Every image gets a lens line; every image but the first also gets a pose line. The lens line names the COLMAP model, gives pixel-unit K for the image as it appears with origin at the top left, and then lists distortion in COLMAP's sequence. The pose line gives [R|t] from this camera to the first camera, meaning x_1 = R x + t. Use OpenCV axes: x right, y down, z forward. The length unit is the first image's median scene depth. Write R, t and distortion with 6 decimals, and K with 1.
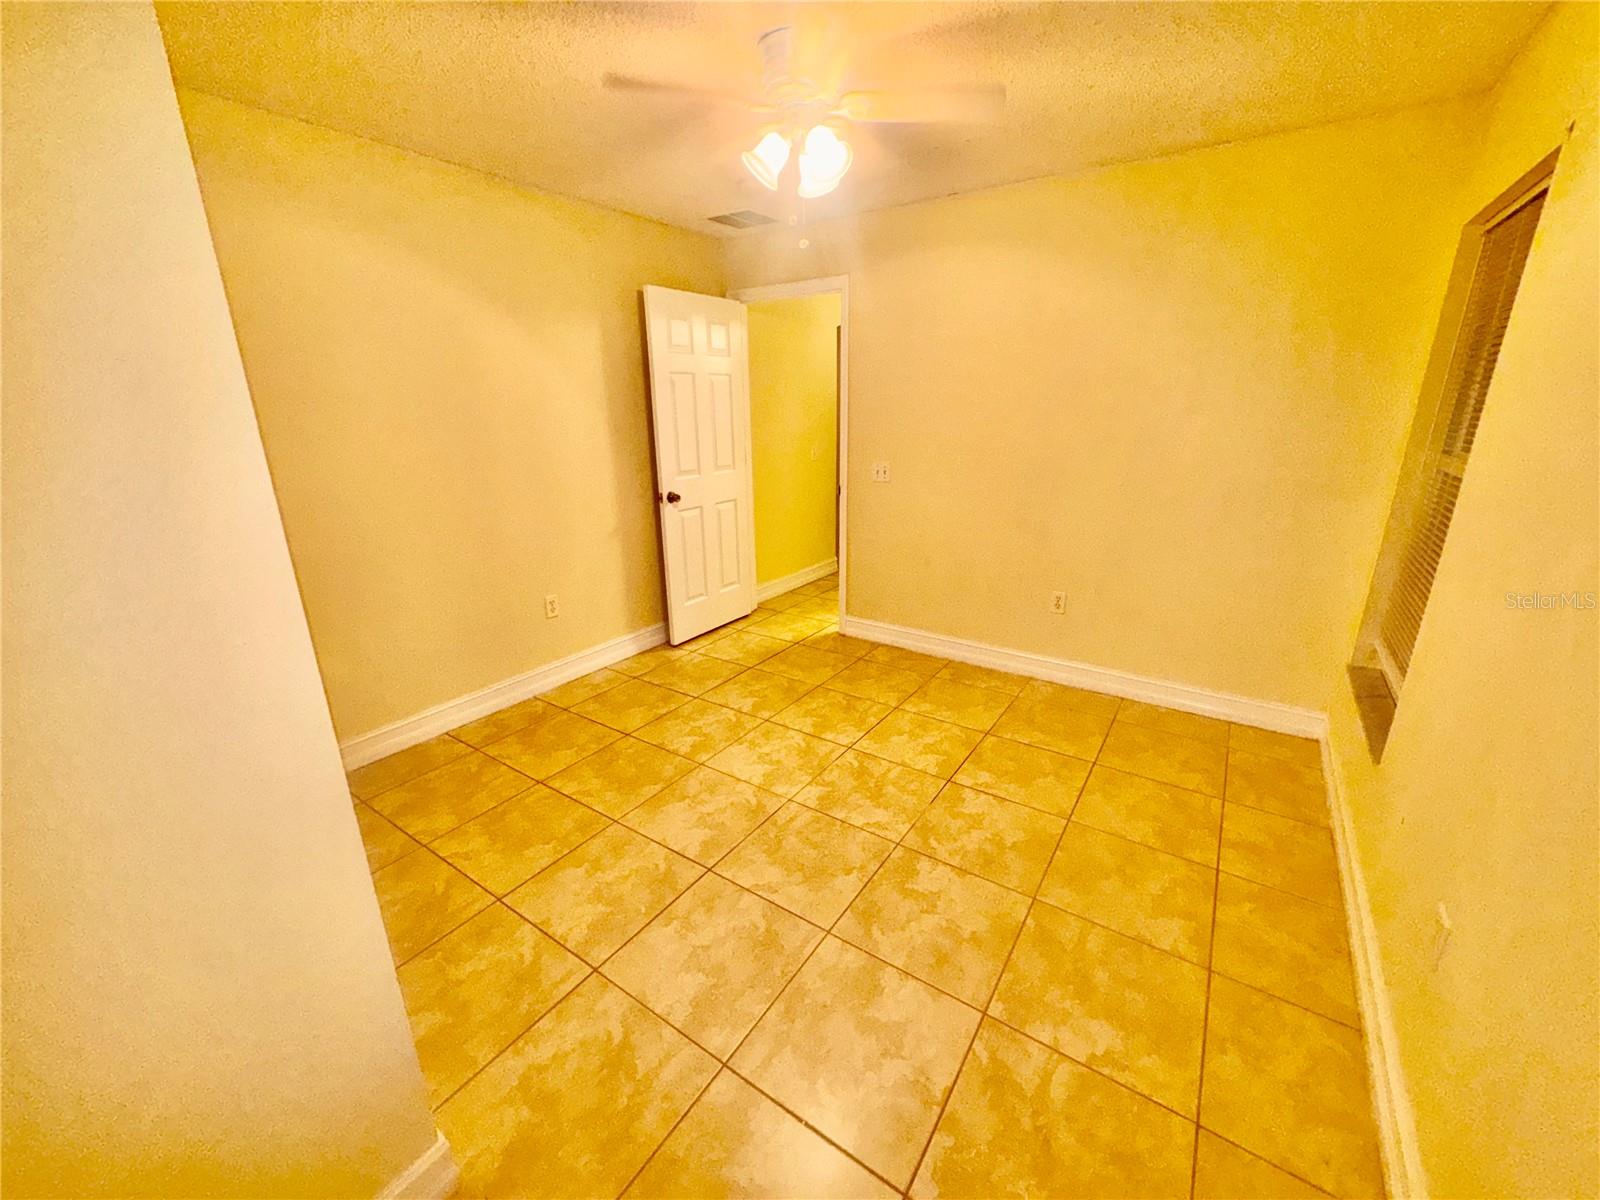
lens RADIAL K [[638.5, 0, 800.1], [0, 638.5, 598.5], [0, 0, 1]] dist [-0.004943, 0.000937]
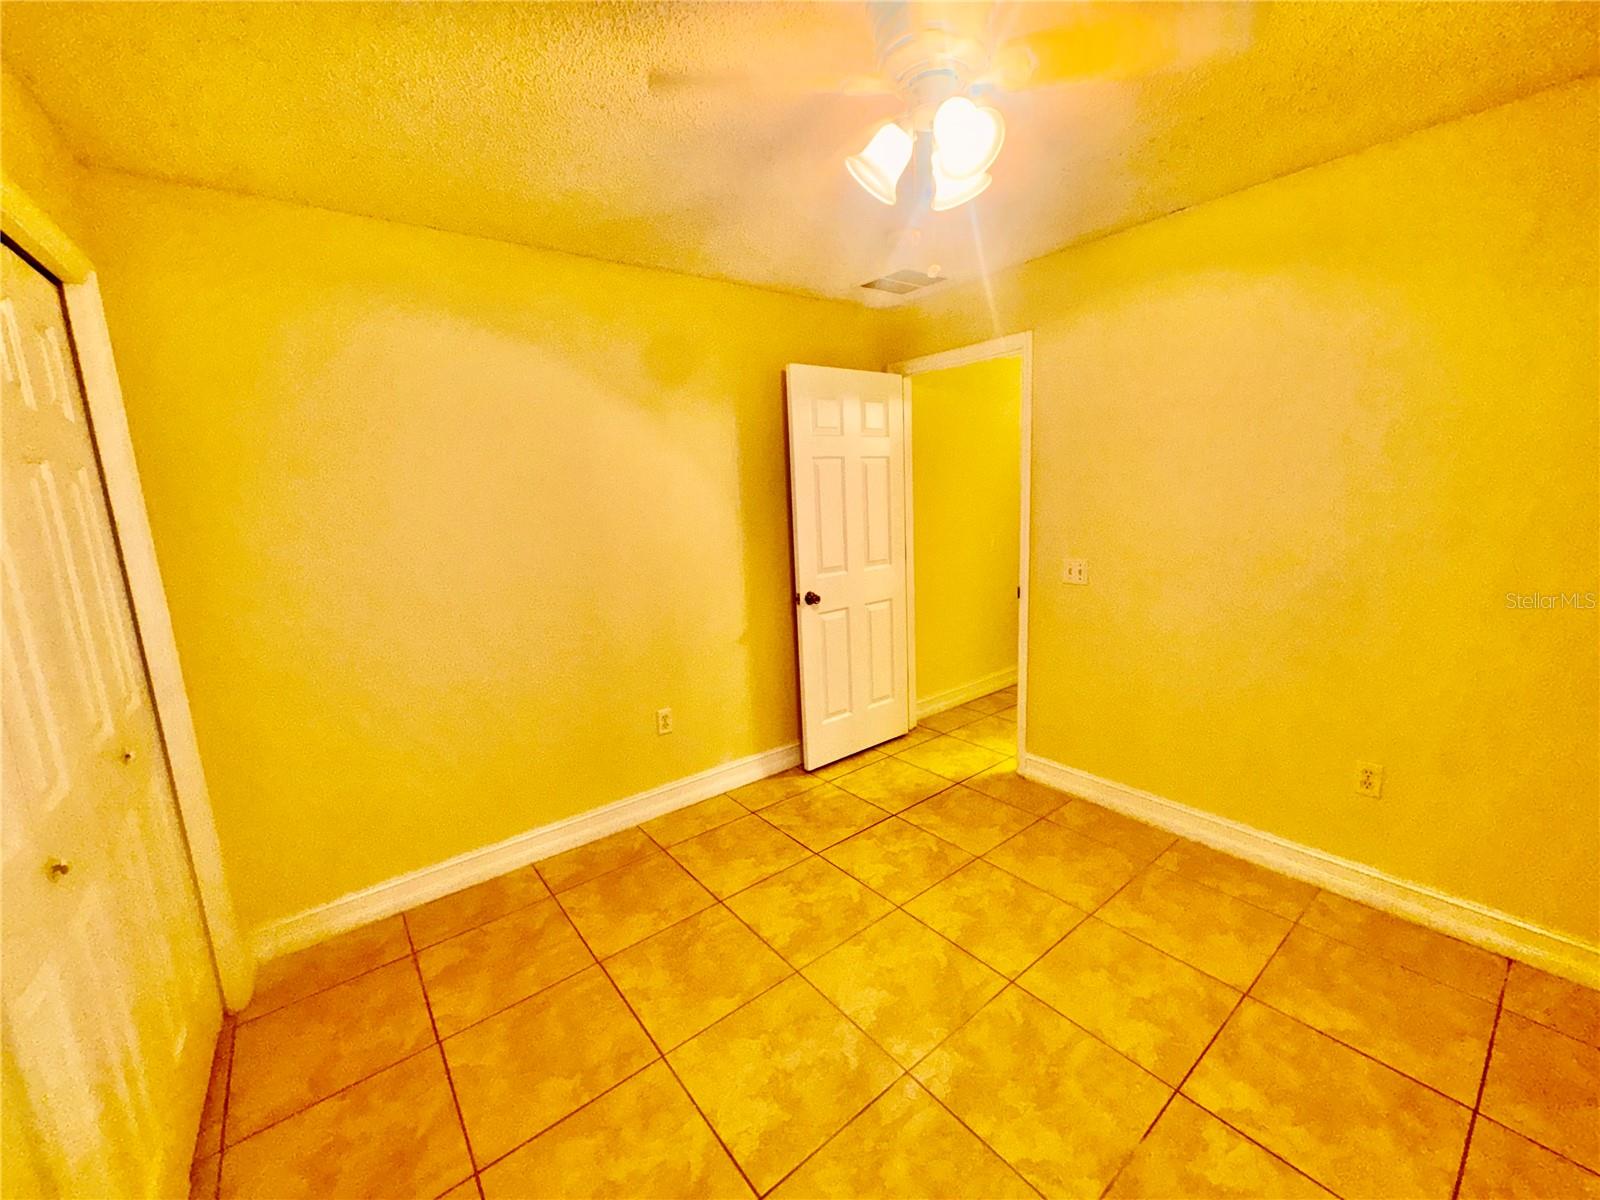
lens RADIAL K [[638.5, 0, 798.8], [0, 638.5, 598.0], [0, 0, 1]] dist [-0.004943, 0.000937]
pose [[0.953150, 0.022787, -0.301637, 0.060079], [-0.058680, 0.992145, -0.110473, -0.088739], [0.296751, 0.122997, 0.947001, 0.254441]]
